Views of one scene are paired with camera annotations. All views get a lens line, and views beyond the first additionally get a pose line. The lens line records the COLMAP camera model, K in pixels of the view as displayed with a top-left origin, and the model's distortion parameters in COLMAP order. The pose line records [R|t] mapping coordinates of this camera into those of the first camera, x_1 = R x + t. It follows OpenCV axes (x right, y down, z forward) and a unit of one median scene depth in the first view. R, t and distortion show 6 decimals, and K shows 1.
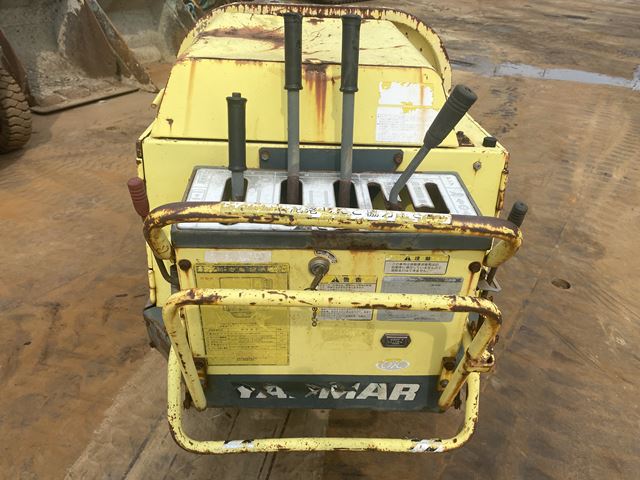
lens RADIAL K [[490.2, 0, 320.3], [0, 490.2, 226.3], [0, 0, 1]] dist [0.081608, -0.144597]
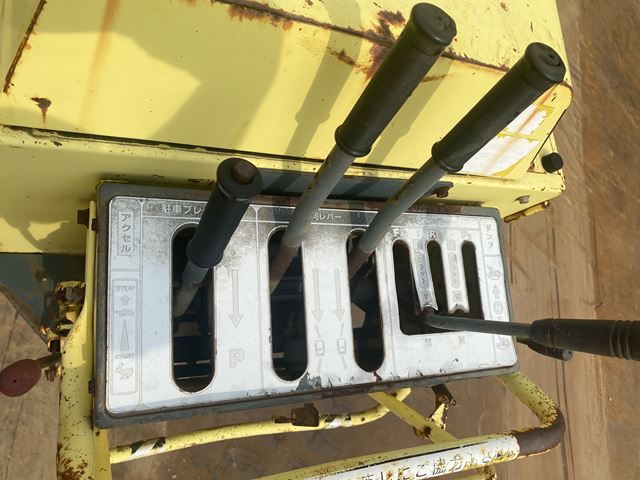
lens RADIAL K [[485.7, 0, 318.4], [0, 485.7, 231.4], [0, 0, 1]] dist [0.017561, -0.005733]
pose [[0.918225, 0.066106, 0.390504, -0.245612], [-0.315481, 0.718171, 0.620243, -0.465489], [-0.239447, -0.692719, 0.680298, 0.593887]]
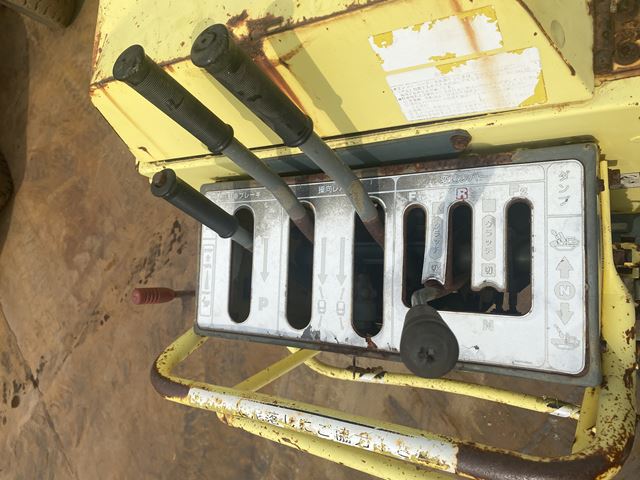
lens RADIAL K [[490.2, 0, 320.3], [0, 490.2, 226.3], [0, 0, 1]] dist [0.081608, -0.144597]
pose [[0.813801, 0.017218, -0.580889, 0.361557], [0.428753, 0.656963, 0.620138, -0.491252], [0.392300, -0.753726, 0.527255, 0.621386]]
